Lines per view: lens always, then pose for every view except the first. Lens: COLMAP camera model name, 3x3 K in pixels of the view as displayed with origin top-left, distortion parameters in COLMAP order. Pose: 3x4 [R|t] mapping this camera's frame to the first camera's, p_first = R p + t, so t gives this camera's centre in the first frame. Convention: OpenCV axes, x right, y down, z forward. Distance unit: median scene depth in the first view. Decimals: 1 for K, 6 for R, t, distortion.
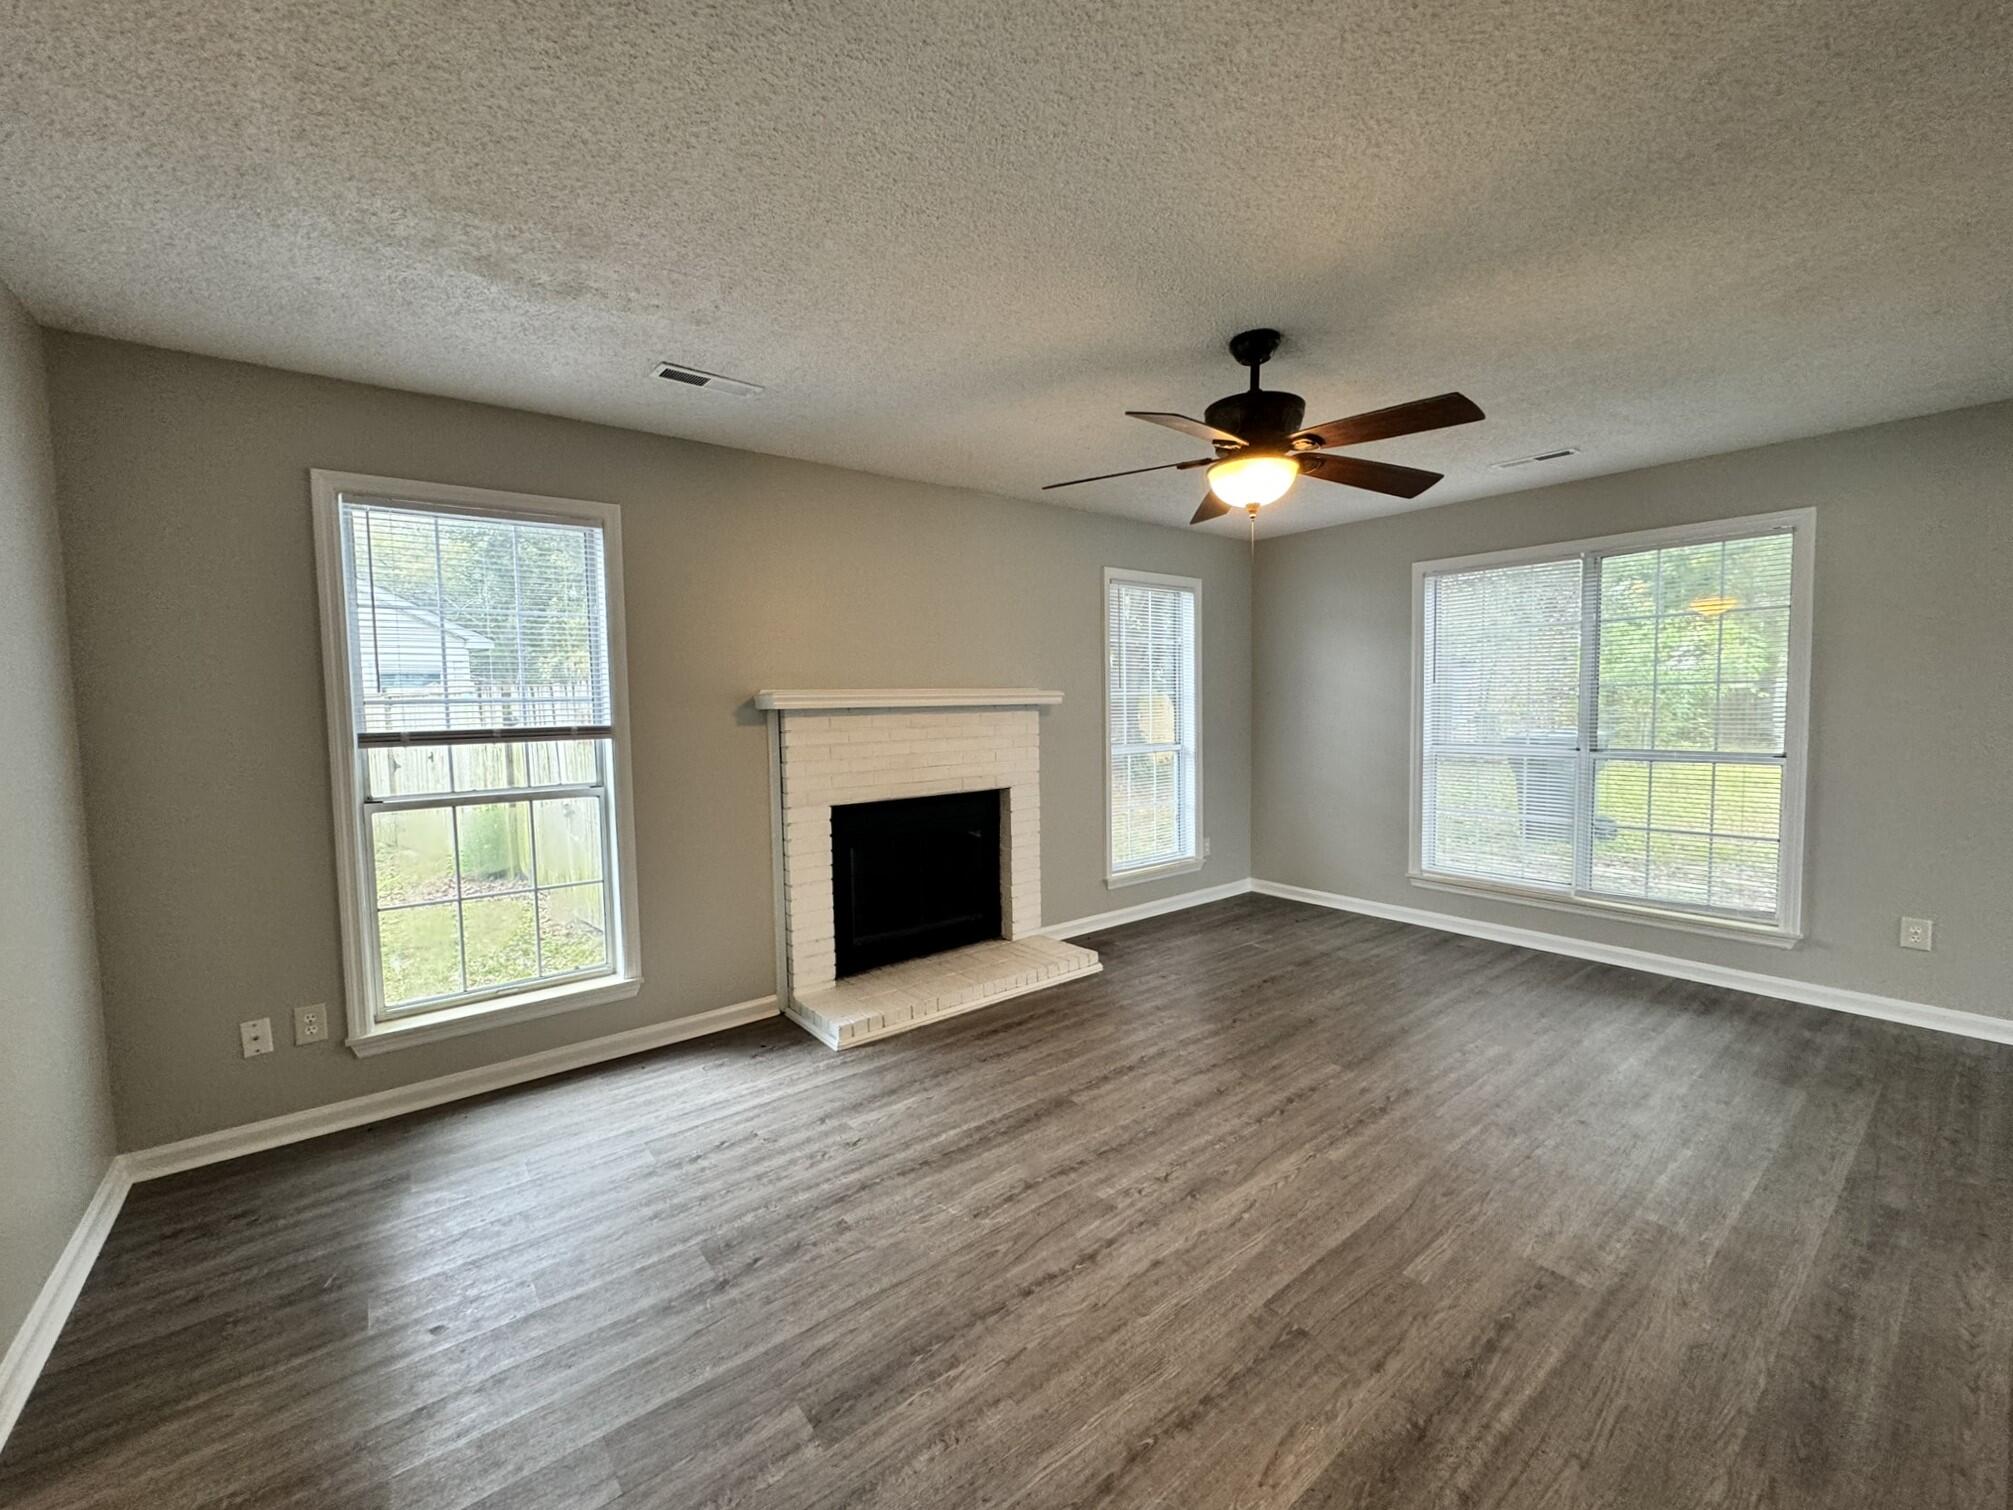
lens RADIAL K [[813.5, 0, 996.8], [0, 813.5, 759.2], [0, 0, 1]] dist [-0.005691, 0.000953]
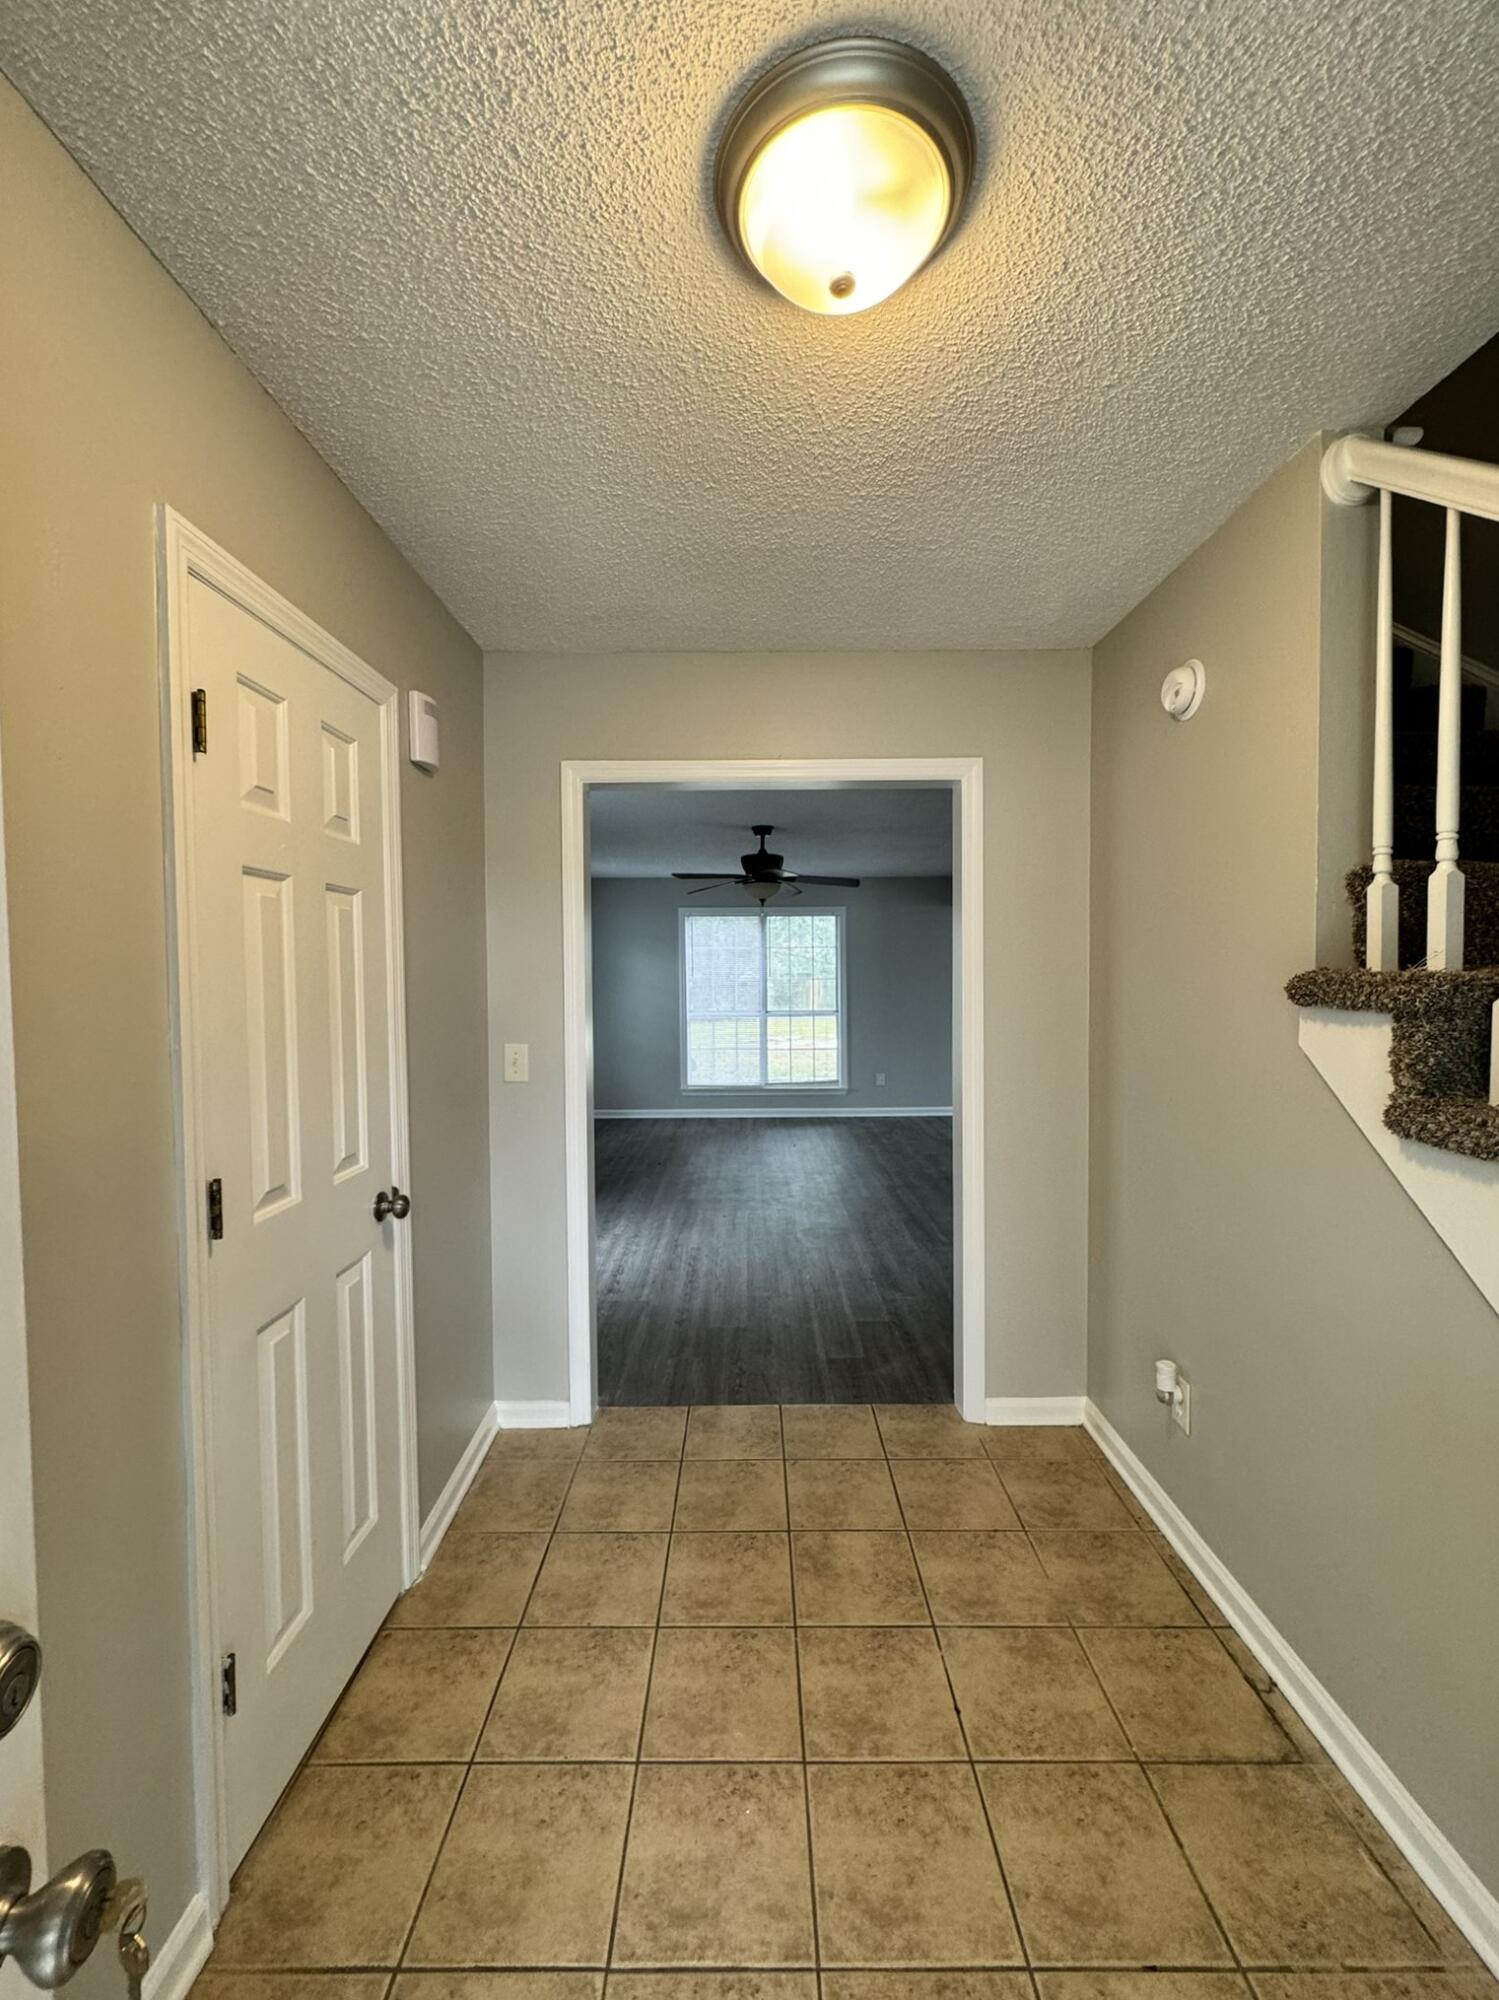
lens RADIAL K [[808.2, 0, 746.7], [0, 808.2, 998.5], [0, 0, 1]] dist [-0.005691, 0.000953]
pose [[0.619220, -0.009153, 0.785164, -1.225515], [0.053551, 0.998096, -0.030598, 0.020301], [-0.783389, 0.060993, 0.618531, -0.269684]]
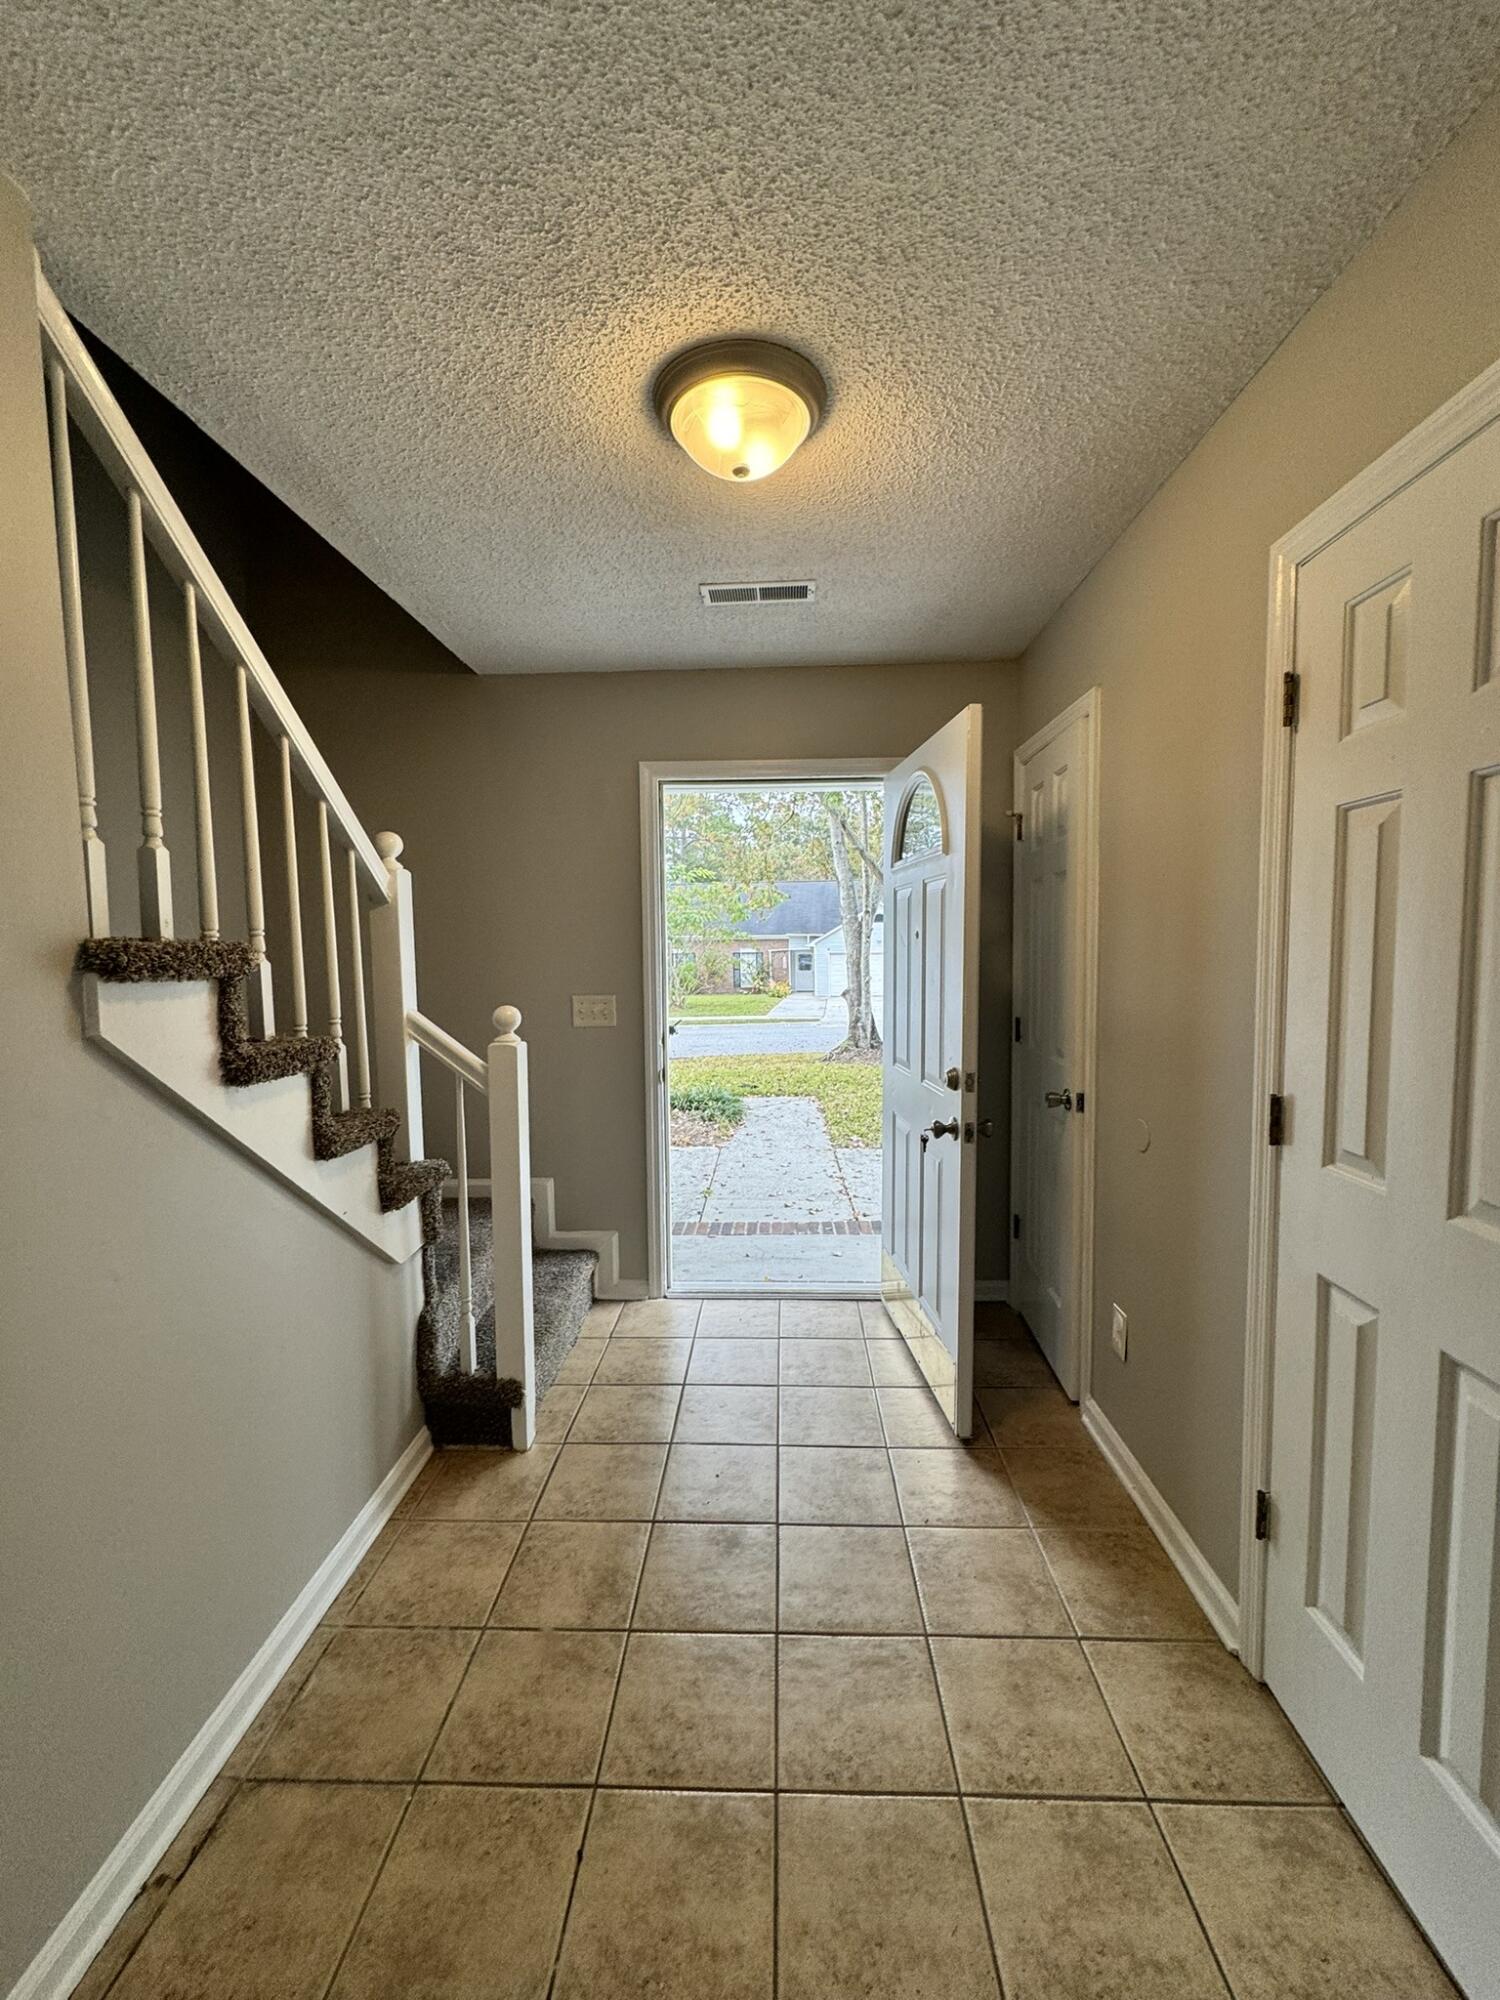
lens RADIAL K [[808.2, 0, 755.9], [0, 808.2, 1003.3], [0, 0, 1]] dist [-0.005691, 0.000953]
pose [[-0.639390, 0.082287, -0.764467, -0.491084], [-0.030371, 0.990778, 0.132049, -0.024140], [0.768283, 0.107649, -0.630994, 0.275082]]
